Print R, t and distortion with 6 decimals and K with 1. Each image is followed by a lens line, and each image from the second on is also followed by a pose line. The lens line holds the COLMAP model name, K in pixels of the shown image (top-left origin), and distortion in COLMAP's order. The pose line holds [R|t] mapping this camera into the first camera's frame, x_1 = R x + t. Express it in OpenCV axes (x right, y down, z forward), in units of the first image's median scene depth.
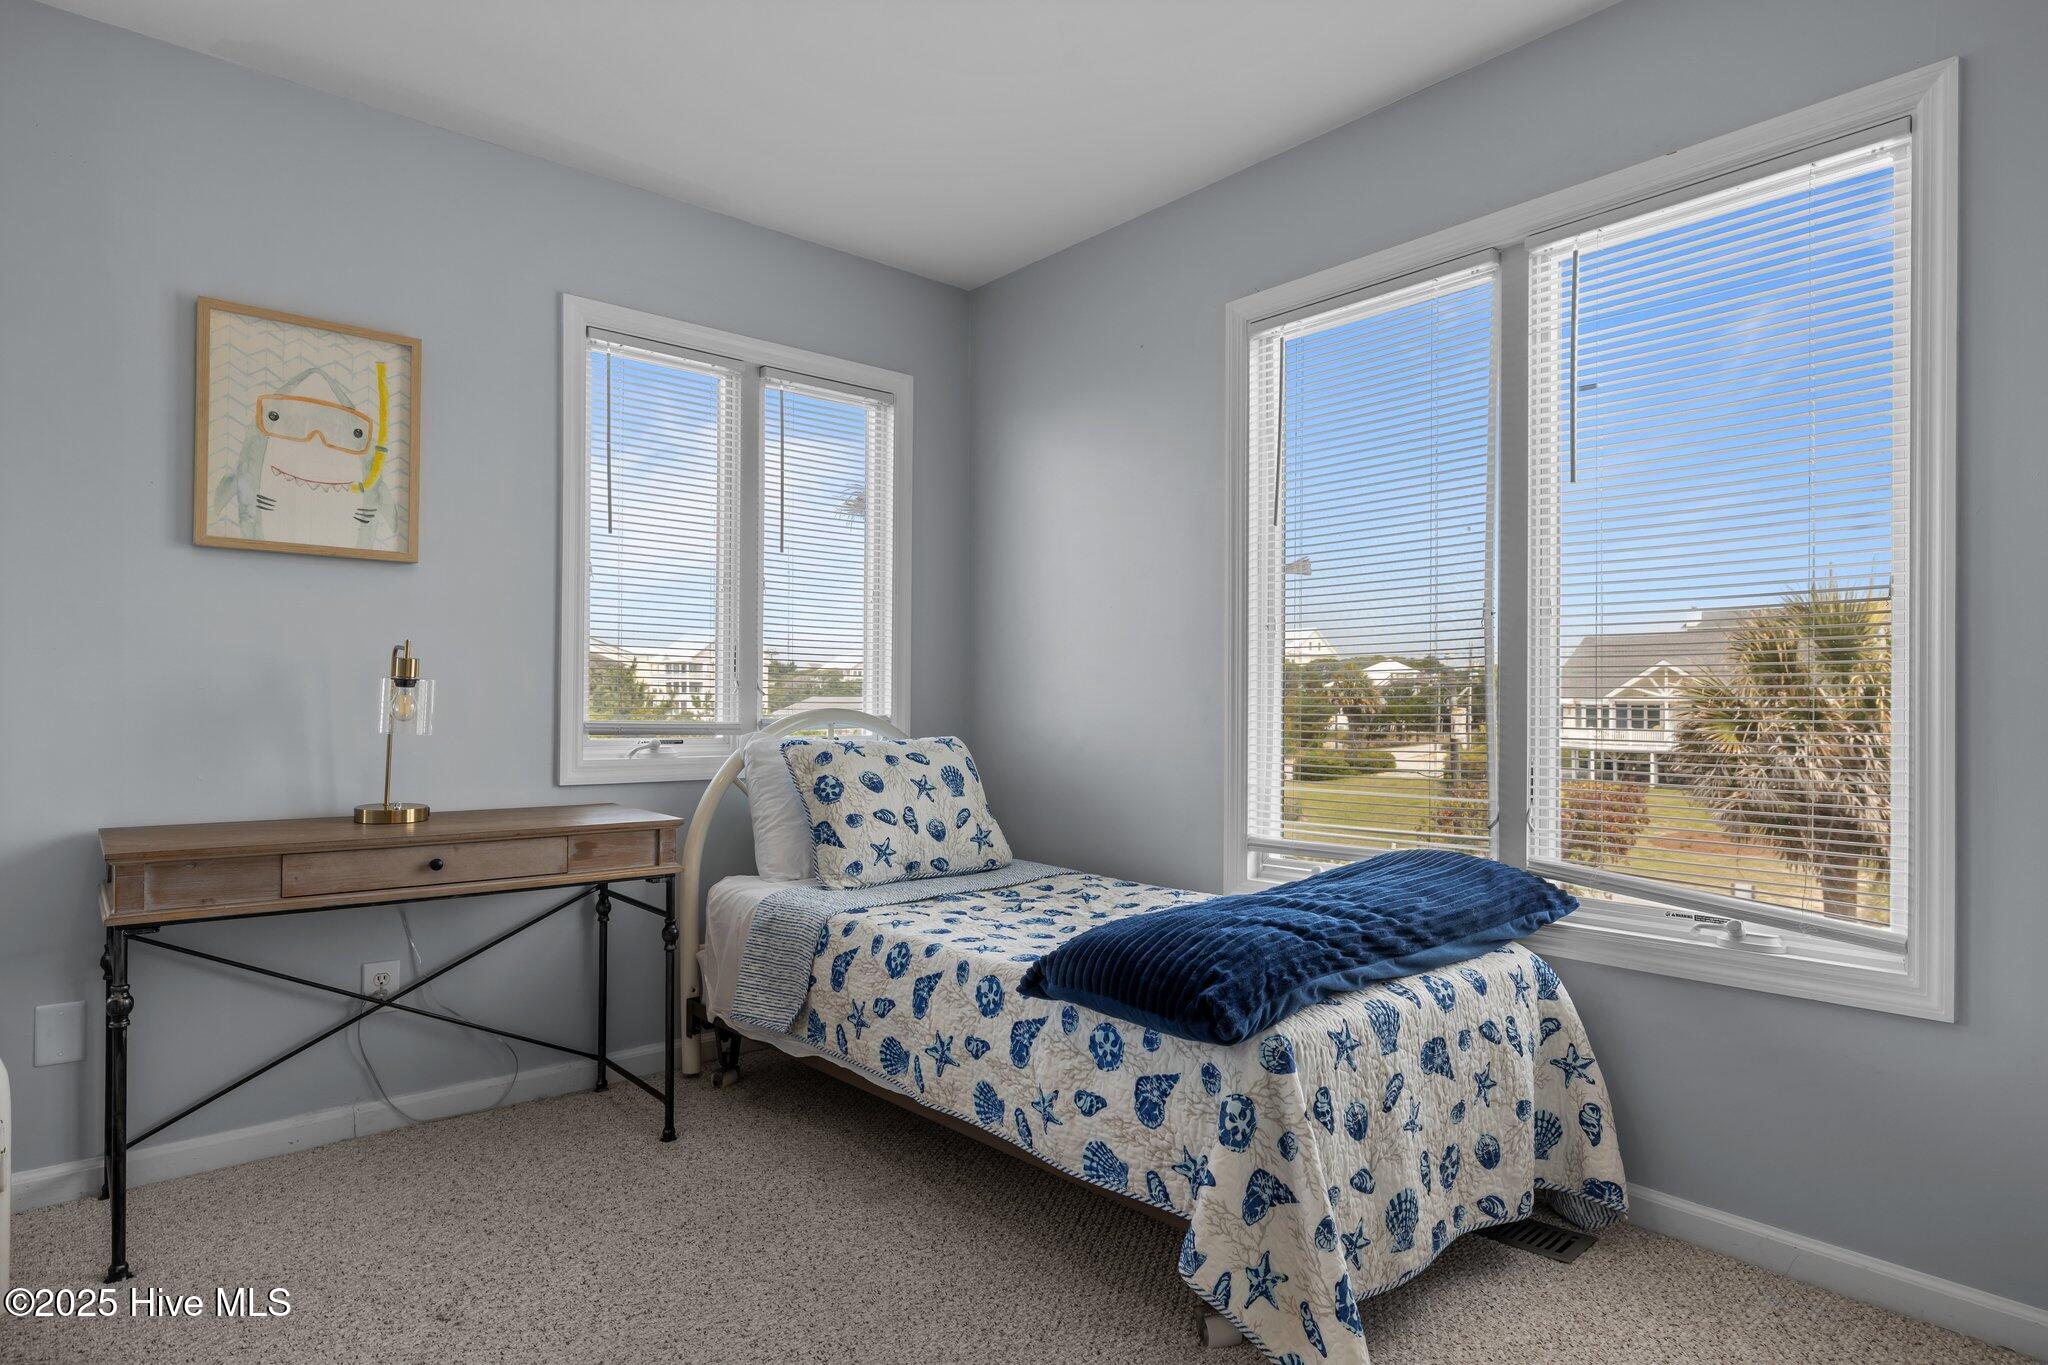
lens RADIAL K [[1119.0, 0, 1026.9], [0, 1119.0, 693.6], [0, 0, 1]] dist [0.002450, 0.000386]
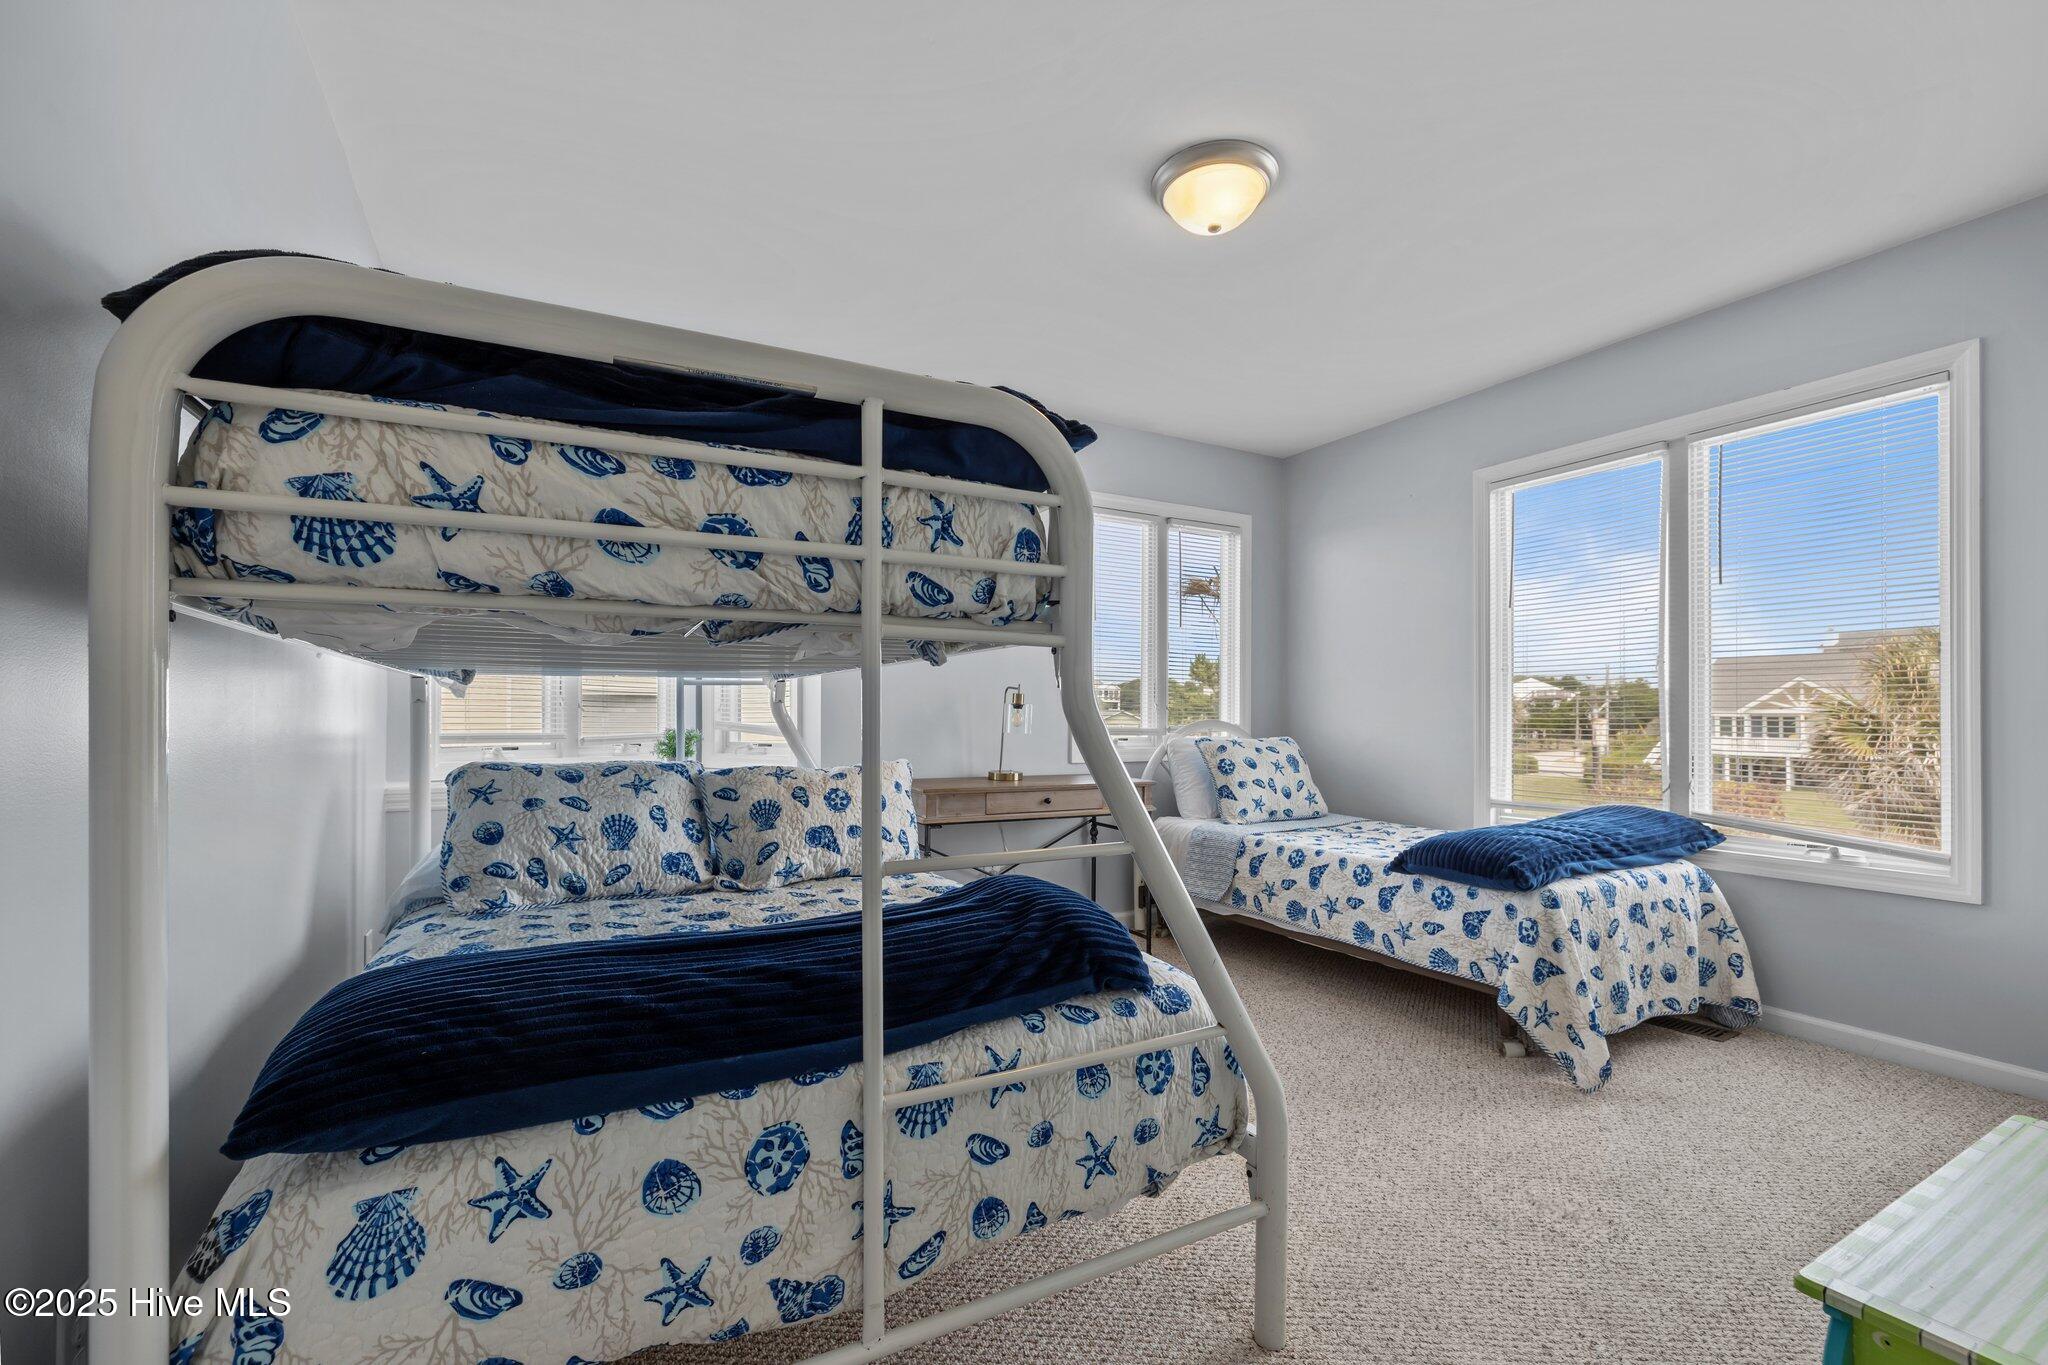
lens RADIAL K [[876.0, 0, 1022.1], [0, 876.0, 703.4], [0, 0, 1]] dist [0.001901, 0.000328]
pose [[0.978226, -0.004139, -0.207500, -0.257500], [0.003002, 0.999979, -0.005794, -0.006694], [0.207520, 0.005045, 0.978218, -0.489016]]
